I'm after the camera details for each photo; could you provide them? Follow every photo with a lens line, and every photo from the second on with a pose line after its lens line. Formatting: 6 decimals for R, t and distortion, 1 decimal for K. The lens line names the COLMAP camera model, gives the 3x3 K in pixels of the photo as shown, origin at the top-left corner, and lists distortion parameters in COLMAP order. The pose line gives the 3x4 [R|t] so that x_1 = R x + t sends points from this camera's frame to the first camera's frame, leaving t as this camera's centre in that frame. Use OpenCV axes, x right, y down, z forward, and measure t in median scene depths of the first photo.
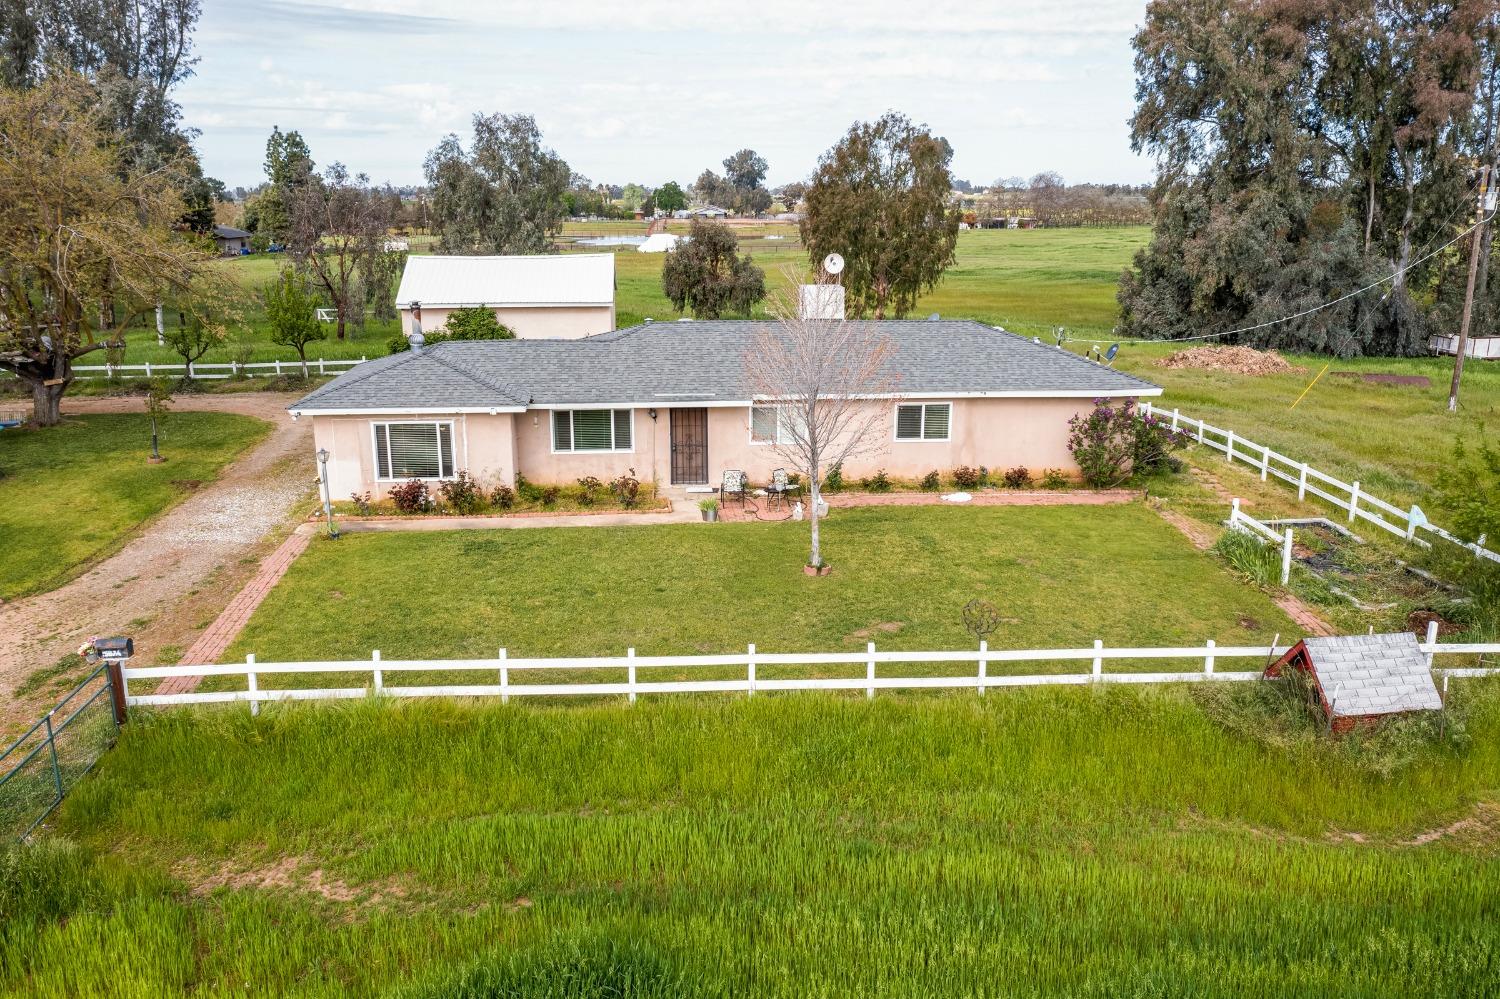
lens RADIAL K [[1183.4, 0, 750.0], [0, 1183.4, 499.5], [0, 0, 1]] dist [-0.011085, -0.002985]
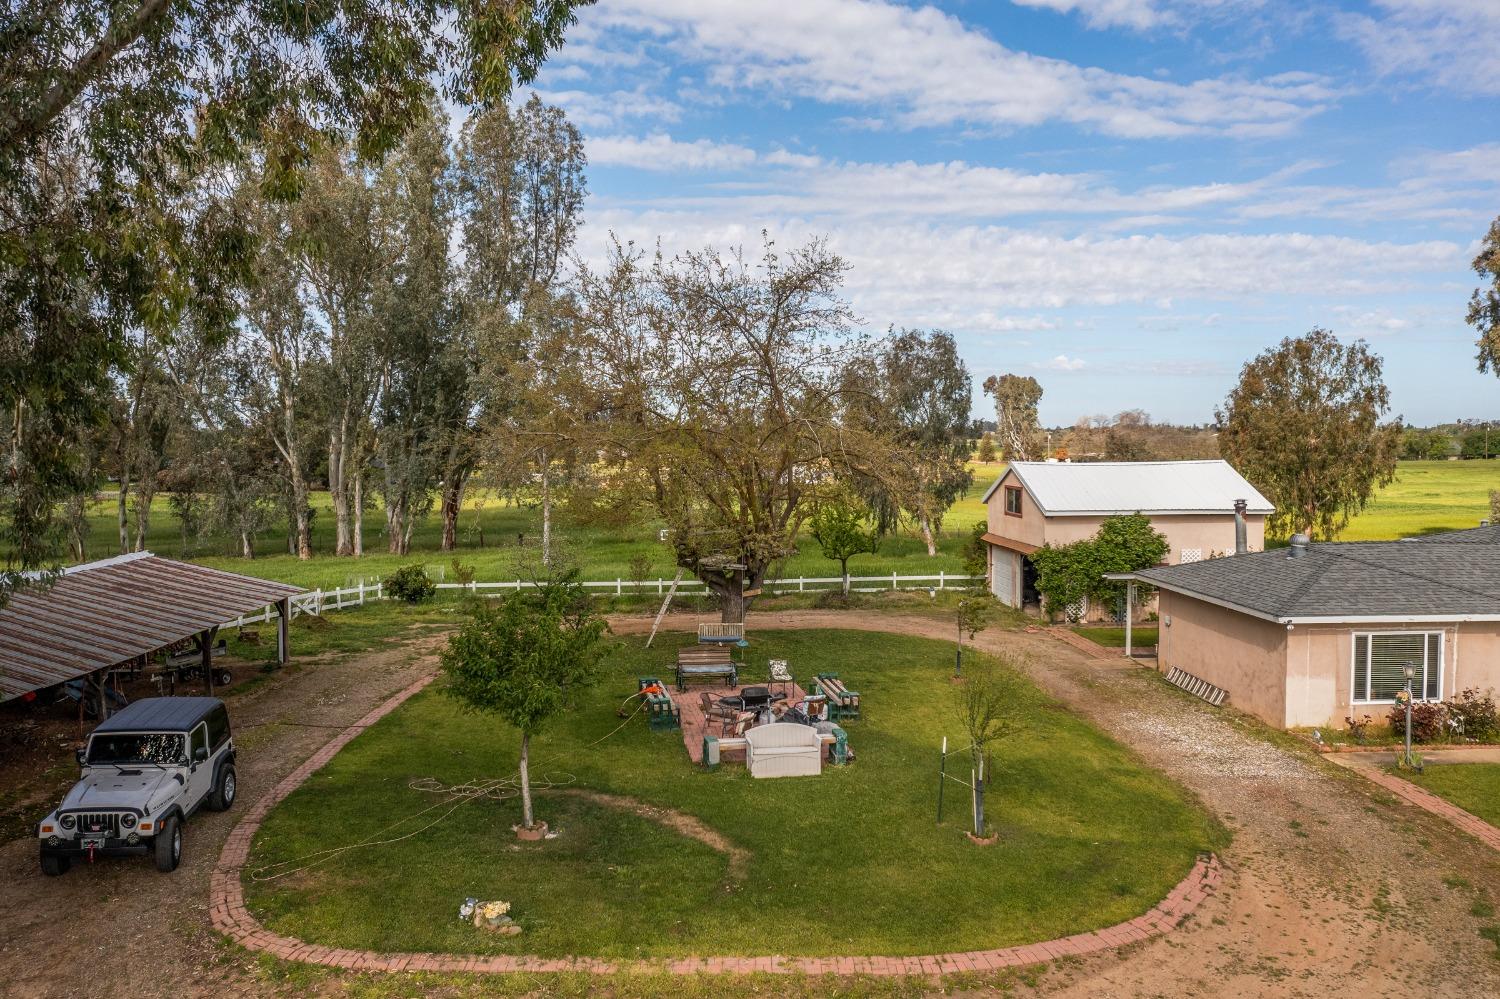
lens RADIAL K [[1175.0, 0, 750.0], [0, 1175.0, 499.5], [0, 0, 1]] dist [-0.006139, -0.000001]
pose [[0.999804, -0.000466, -0.019801, -0.726133], [-0.003448, 0.980368, -0.197144, 0.008244], [0.019505, 0.197174, 0.980174, 0.148650]]
